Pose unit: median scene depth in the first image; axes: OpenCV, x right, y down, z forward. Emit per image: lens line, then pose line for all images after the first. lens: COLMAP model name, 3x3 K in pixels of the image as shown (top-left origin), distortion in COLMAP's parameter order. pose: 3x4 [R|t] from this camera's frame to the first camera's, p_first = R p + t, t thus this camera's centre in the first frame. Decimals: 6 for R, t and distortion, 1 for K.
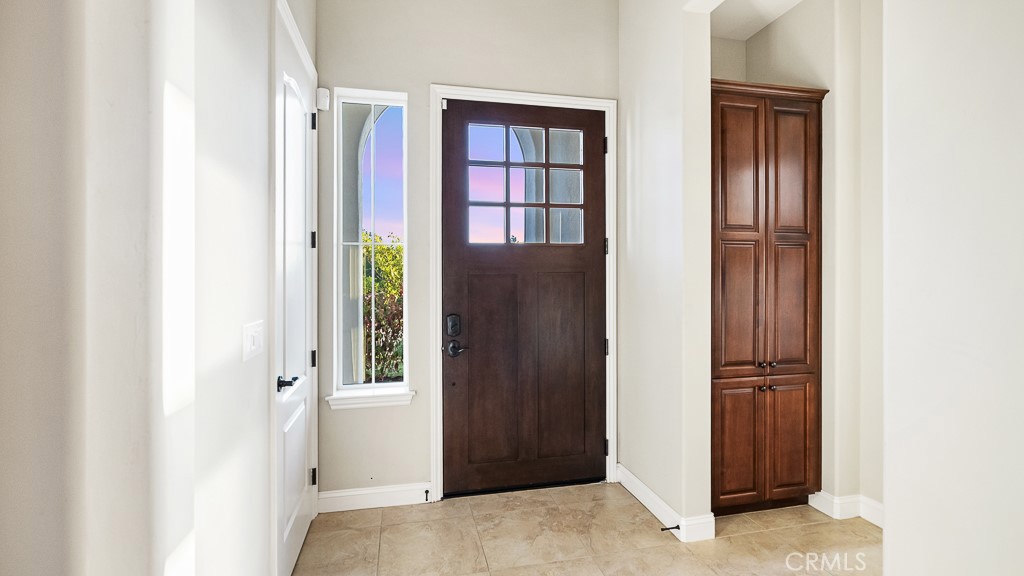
lens RADIAL K [[469.9, 0, 512.5], [0, 469.9, 280.5], [0, 0, 1]] dist [-0.001437, 0.000648]
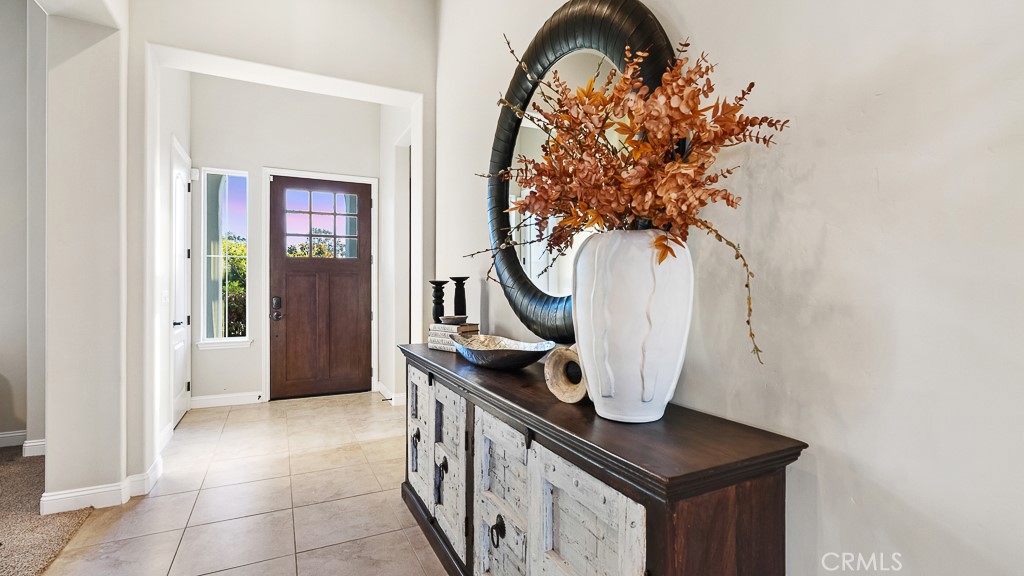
lens RADIAL K [[469.9, 0, 509.8], [0, 469.9, 292.8], [0, 0, 1]] dist [-0.001437, 0.000648]
pose [[0.972993, 0.004175, 0.230798, 0.317094], [-0.006016, 0.999955, 0.007273, 0.038906], [-0.230757, -0.008465, 0.972975, -0.914394]]
